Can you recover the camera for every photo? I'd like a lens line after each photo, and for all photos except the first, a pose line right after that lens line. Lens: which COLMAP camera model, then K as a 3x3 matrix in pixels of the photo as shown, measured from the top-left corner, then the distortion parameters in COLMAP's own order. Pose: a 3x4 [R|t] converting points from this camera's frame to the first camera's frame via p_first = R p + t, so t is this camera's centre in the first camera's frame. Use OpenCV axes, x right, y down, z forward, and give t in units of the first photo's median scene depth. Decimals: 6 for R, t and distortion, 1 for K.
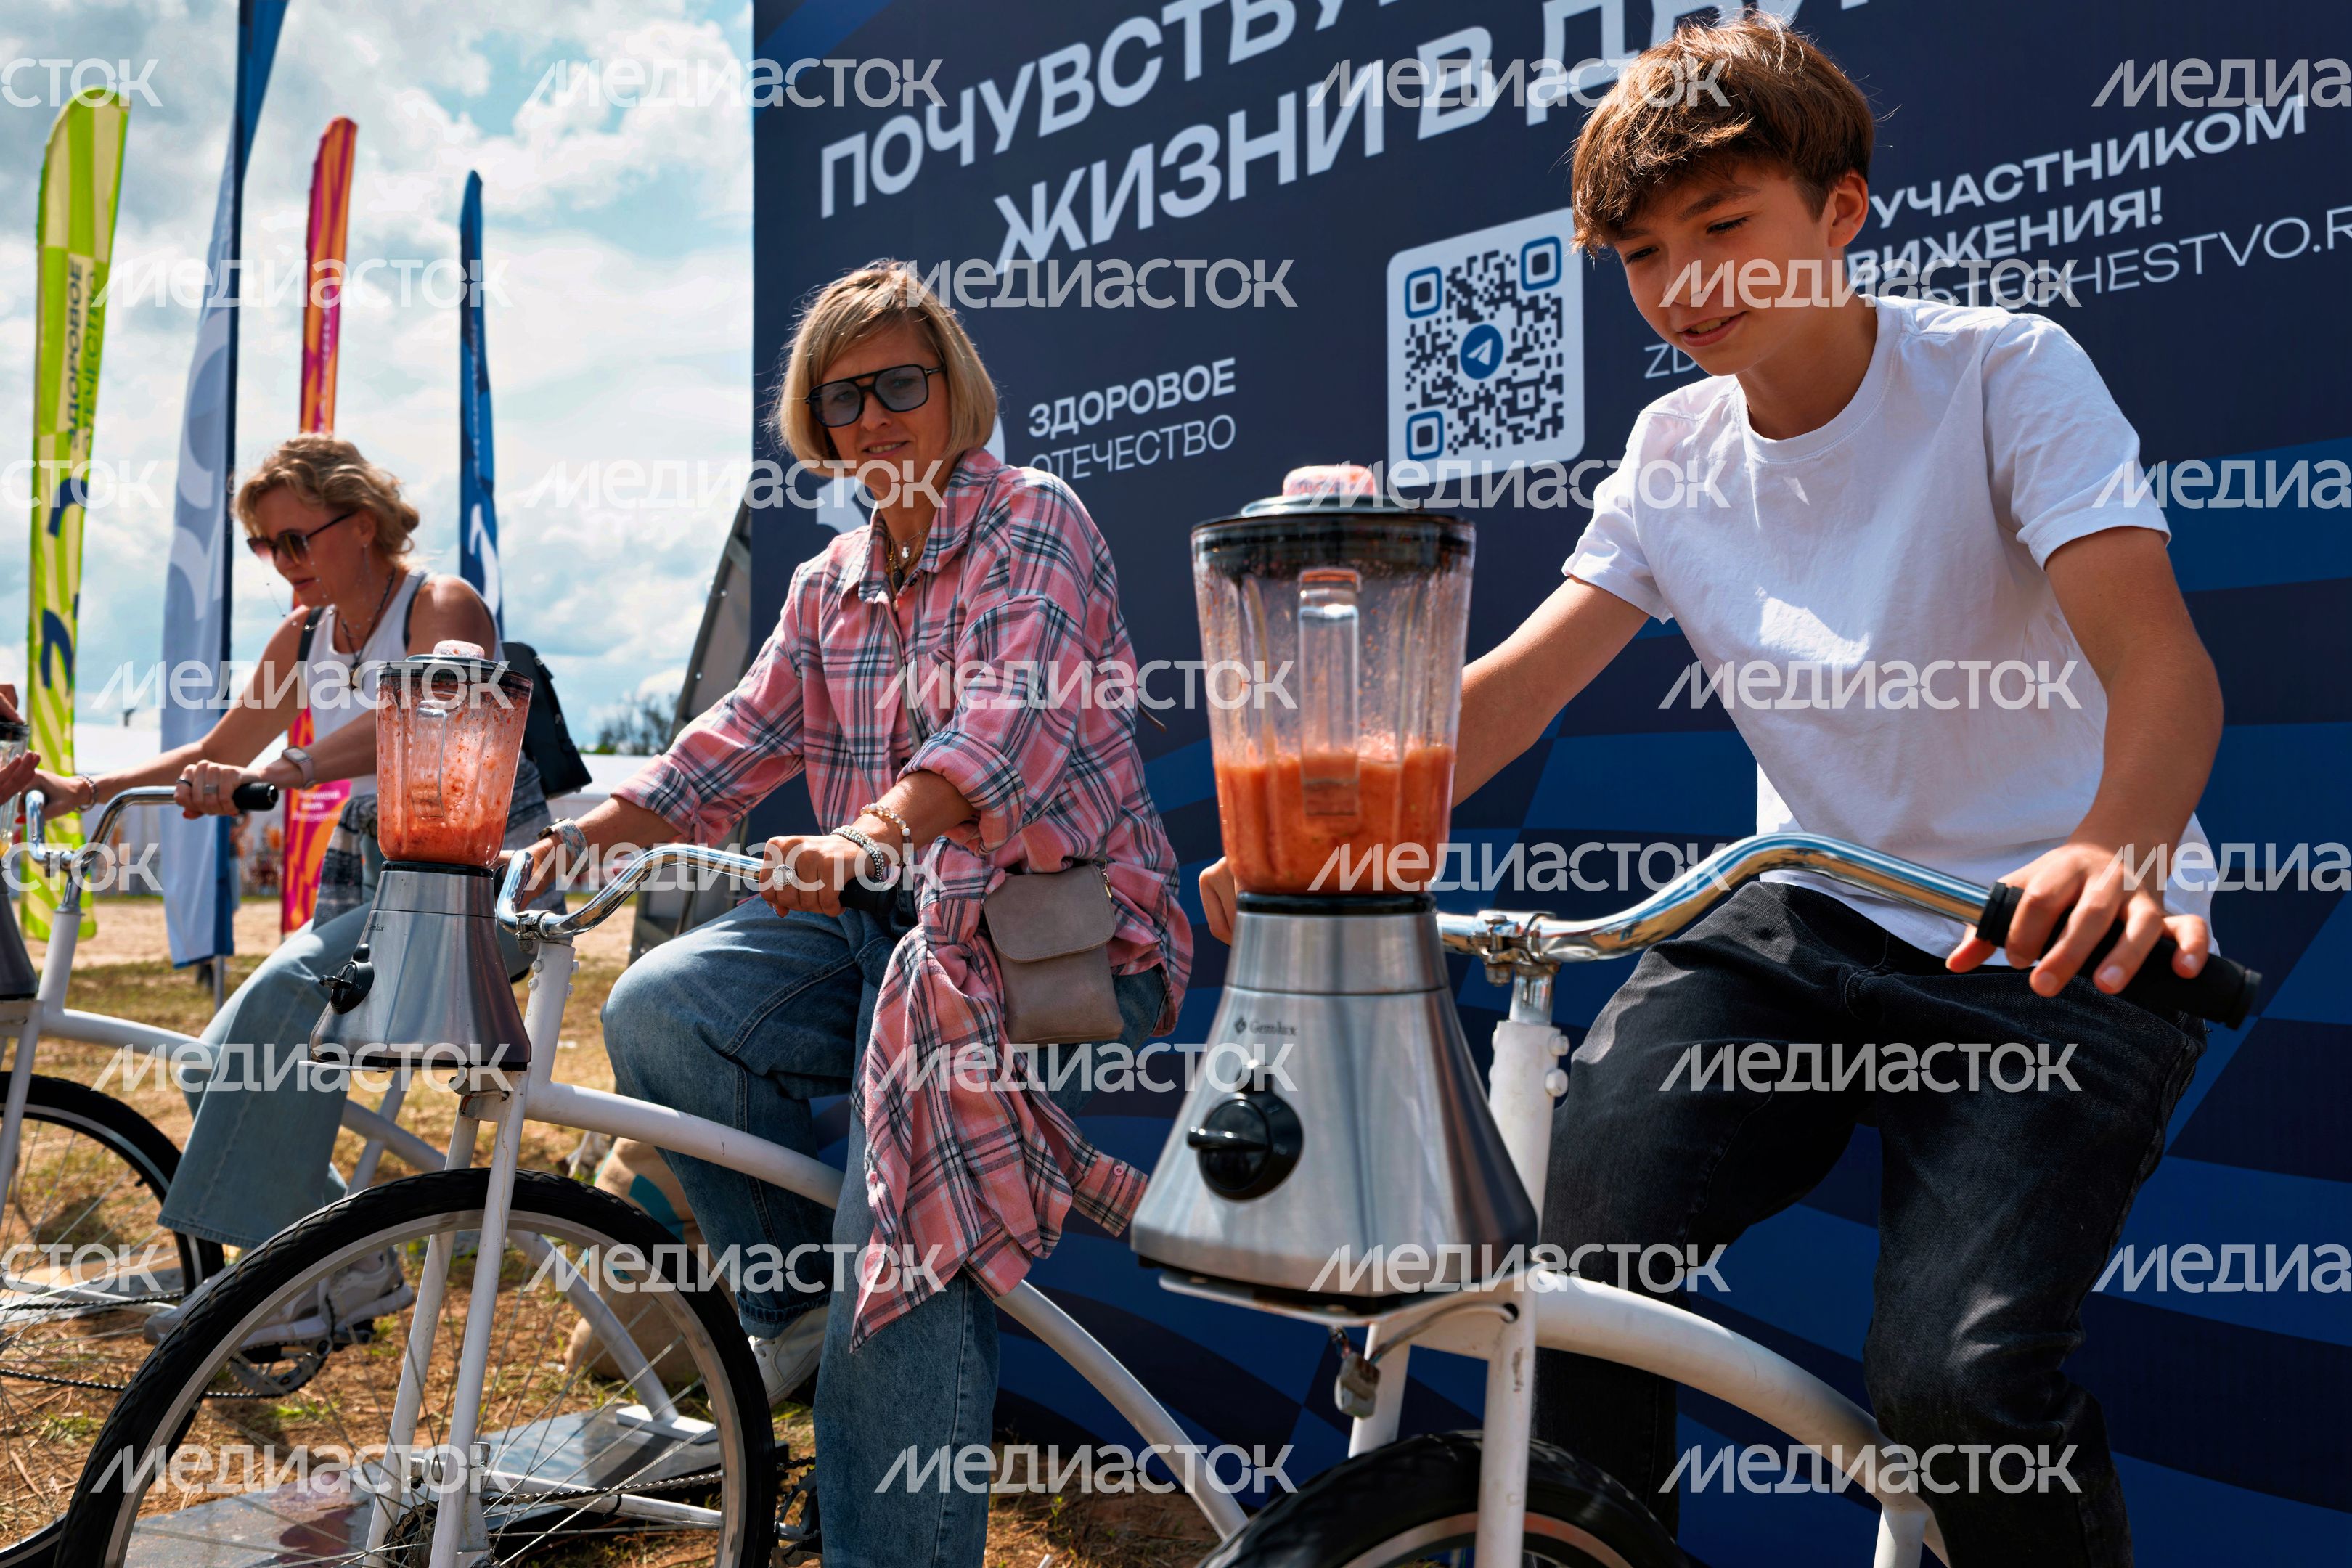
lens RADIAL K [[2245.1, 0, 1170.0], [0, 2245.1, 779.8], [0, 0, 1]] dist [0.009031, 0.000000]
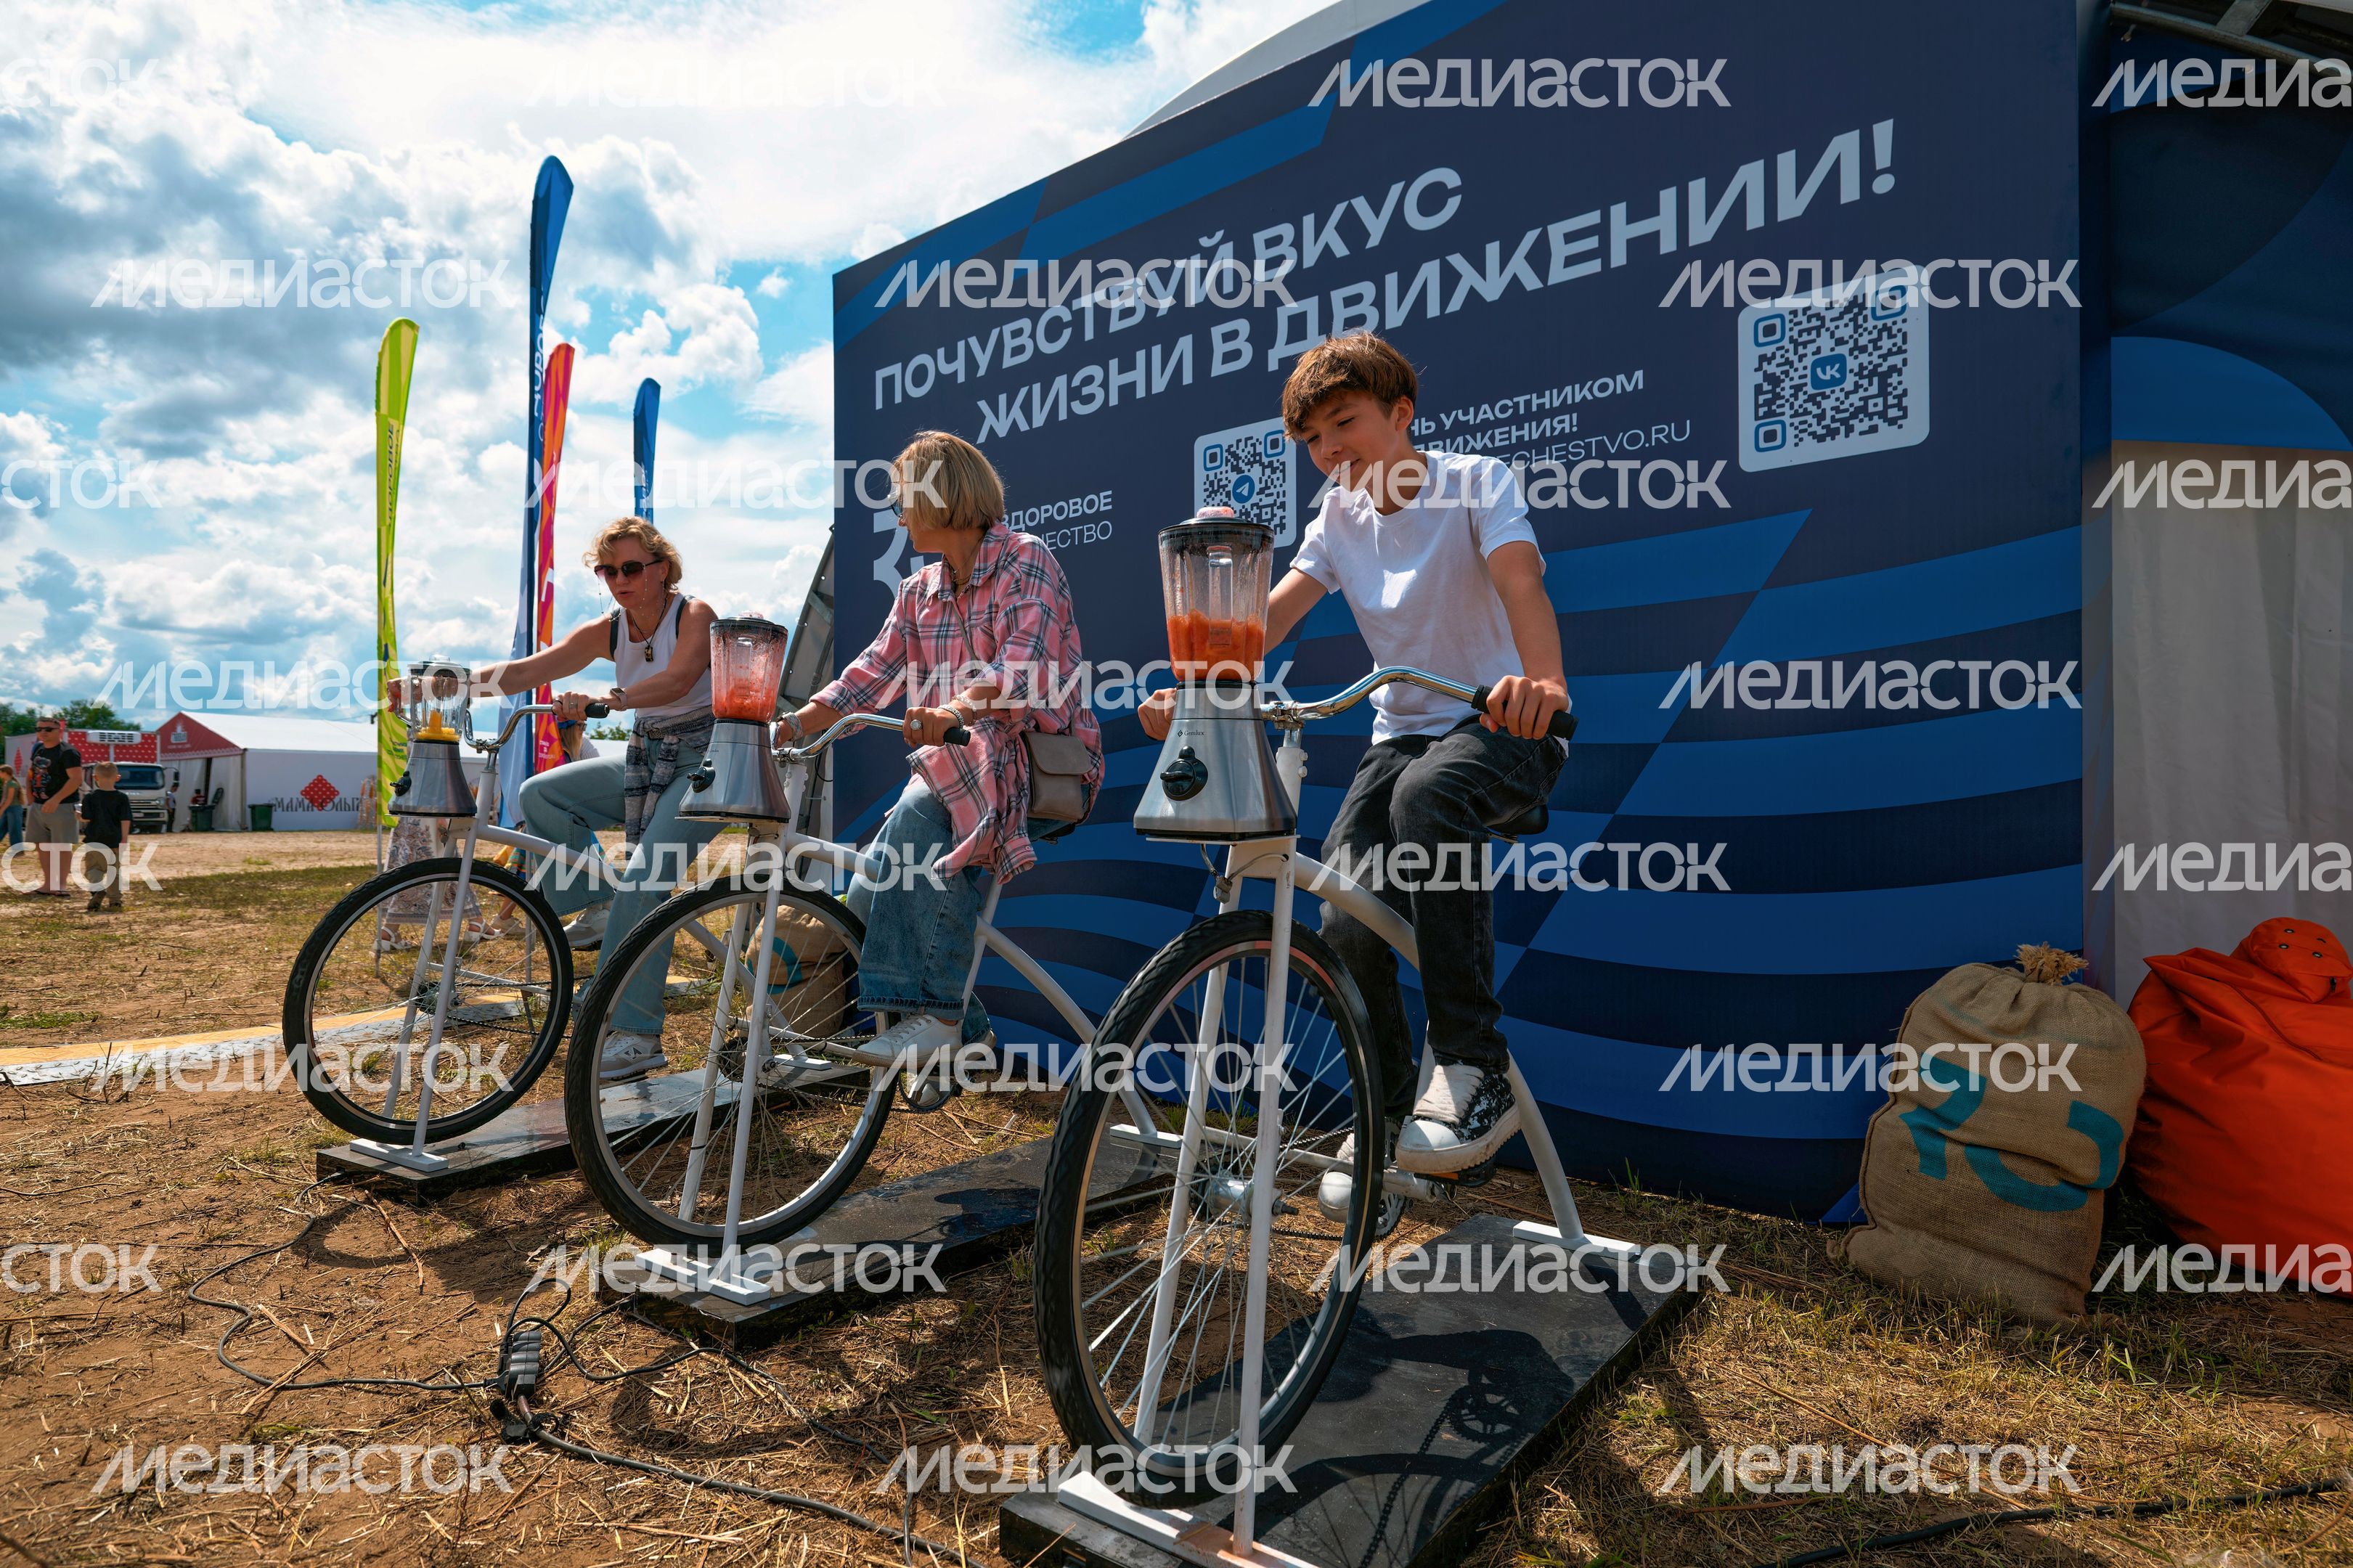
lens RADIAL K [[1285.7, 0, 1186.2], [0, 1285.7, 799.0], [0, 0, 1]] dist [-0.002816, 0.000990]
pose [[0.994147, 0.001439, 0.108027, -0.029401], [-0.005690, 0.999221, 0.039053, 0.032940], [-0.107886, -0.039439, 0.993381, -0.103280]]
